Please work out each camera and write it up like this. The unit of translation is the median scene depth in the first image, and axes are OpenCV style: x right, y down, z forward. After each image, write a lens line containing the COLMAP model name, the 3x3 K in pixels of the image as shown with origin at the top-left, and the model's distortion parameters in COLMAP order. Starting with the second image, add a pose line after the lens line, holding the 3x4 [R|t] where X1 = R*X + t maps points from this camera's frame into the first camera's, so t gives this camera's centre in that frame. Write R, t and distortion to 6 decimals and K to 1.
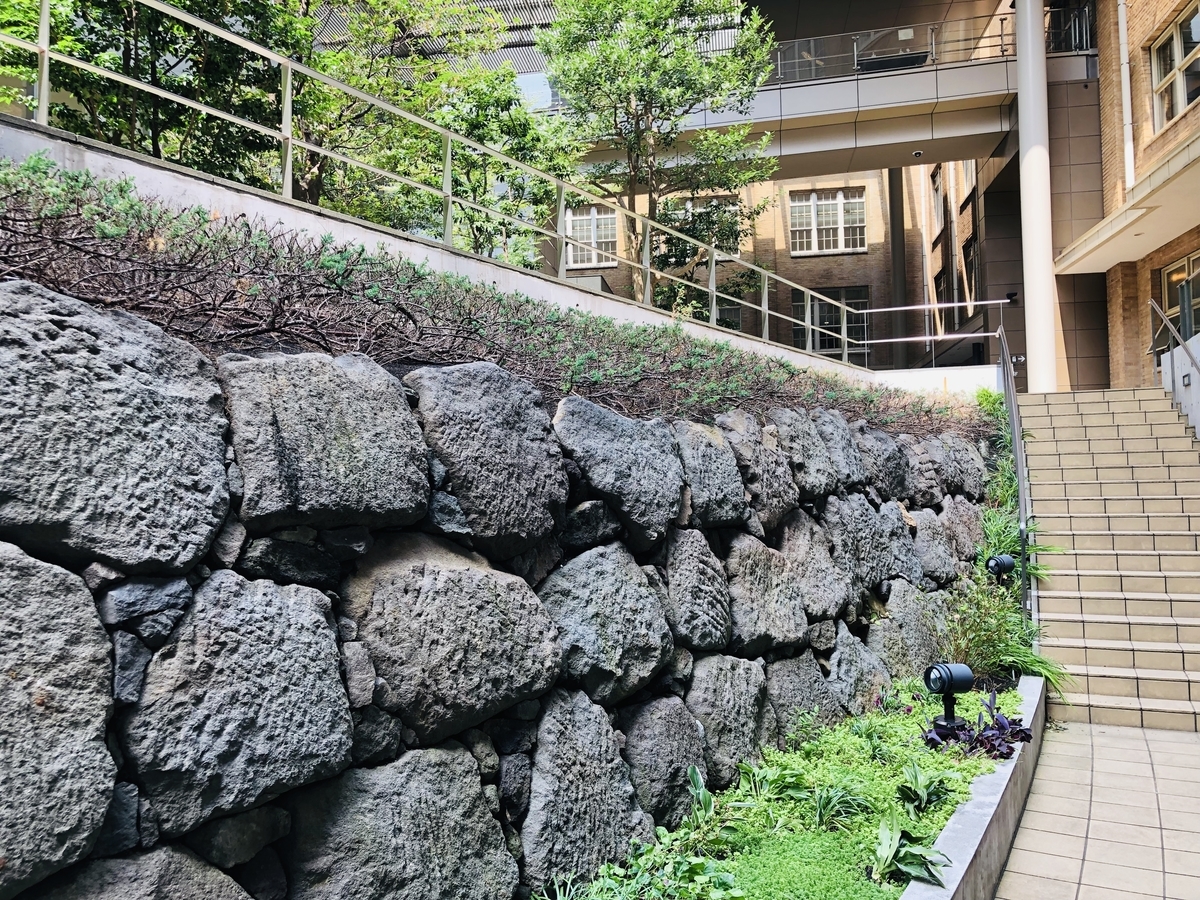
lens RADIAL K [[979.3, 0, 600.2], [0, 979.3, 449.6], [0, 0, 1]] dist [0.045377, -0.041949]
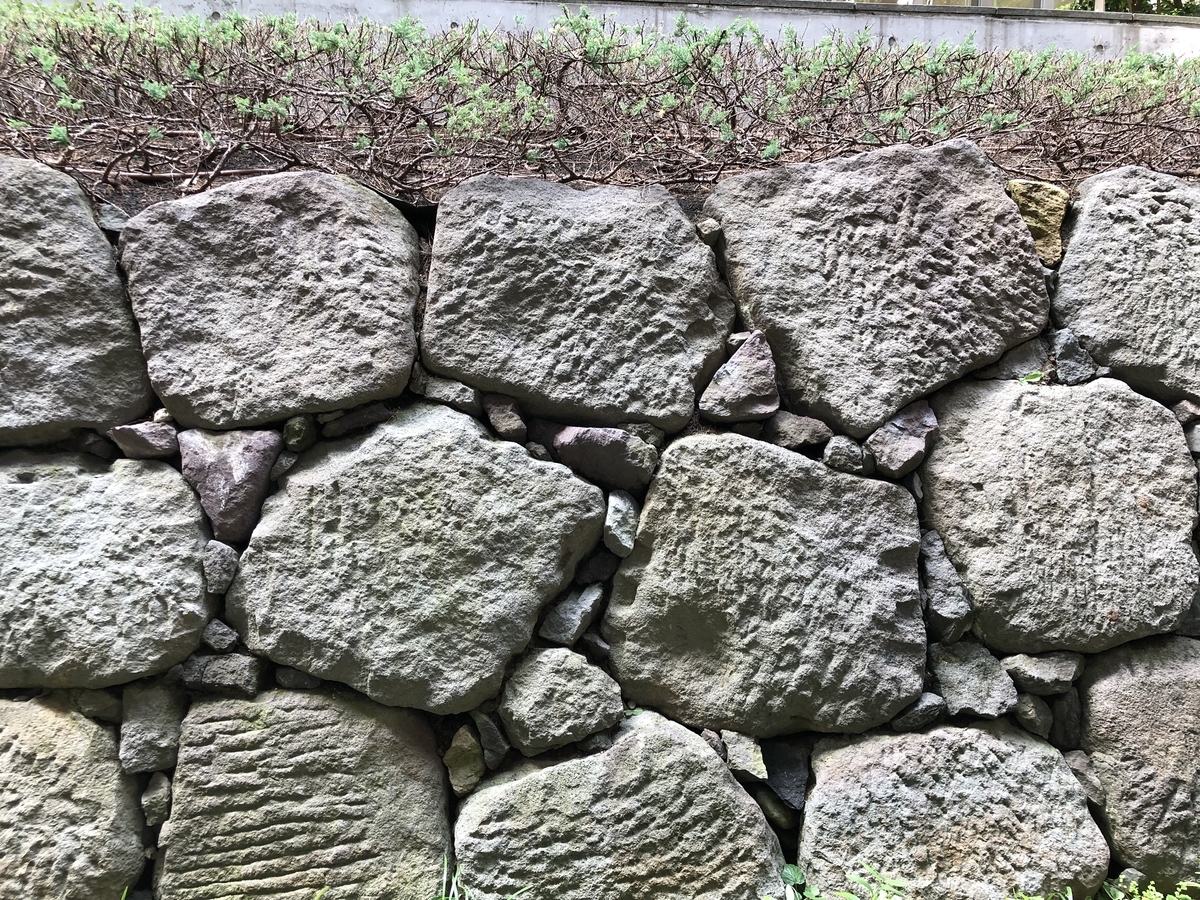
lens RADIAL K [[979.3, 0, 600.4], [0, 979.3, 447.8], [0, 0, 1]] dist [0.045377, -0.041949]
pose [[0.623409, 0.090830, -0.776602, -0.015223], [0.017029, 0.991417, 0.129624, 0.003800], [0.781710, -0.094034, 0.616512, -0.306298]]
